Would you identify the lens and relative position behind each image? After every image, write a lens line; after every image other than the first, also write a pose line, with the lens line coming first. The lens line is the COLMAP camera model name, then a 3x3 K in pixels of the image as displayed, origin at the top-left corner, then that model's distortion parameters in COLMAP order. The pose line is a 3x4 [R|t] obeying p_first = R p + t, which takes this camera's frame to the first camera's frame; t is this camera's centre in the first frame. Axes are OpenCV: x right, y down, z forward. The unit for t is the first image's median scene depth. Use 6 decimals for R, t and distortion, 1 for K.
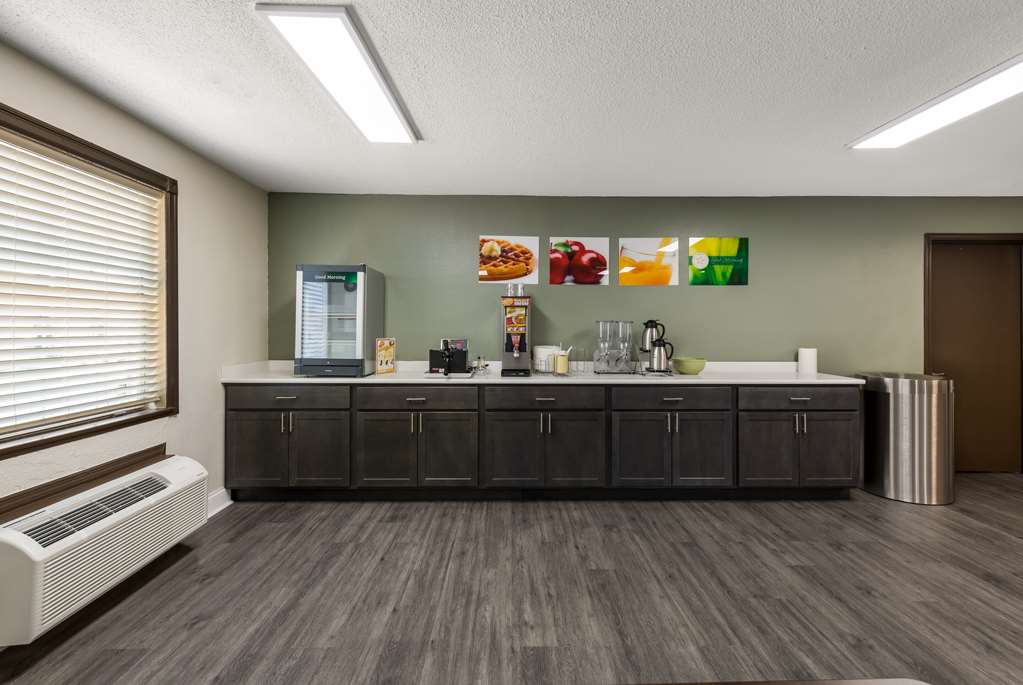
lens RADIAL K [[477.6, 0, 512.2], [0, 477.6, 326.5], [0, 0, 1]] dist [0.000617, 0.000091]
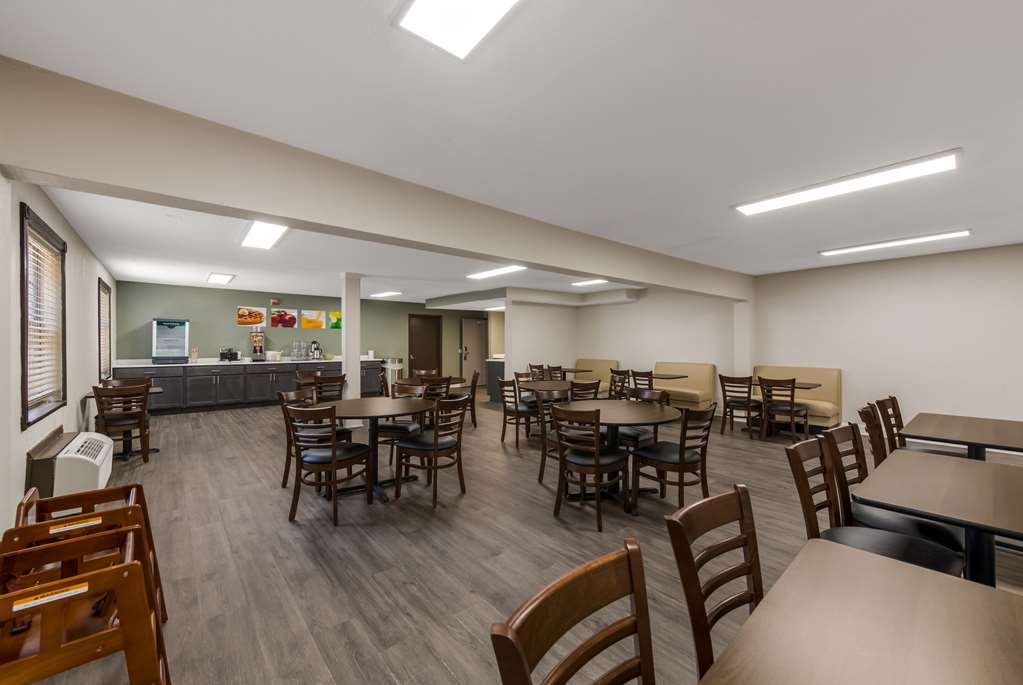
lens RADIAL K [[401.3, 0, 511.5], [0, 401.3, 342.5], [0, 0, 1]] dist [0.020686, 0.000036]
pose [[0.771425, -0.000368, 0.636320, -0.326309], [0.001779, 0.999997, -0.001578, 0.001039], [-0.636317, 0.002349, 0.771424, -1.582698]]
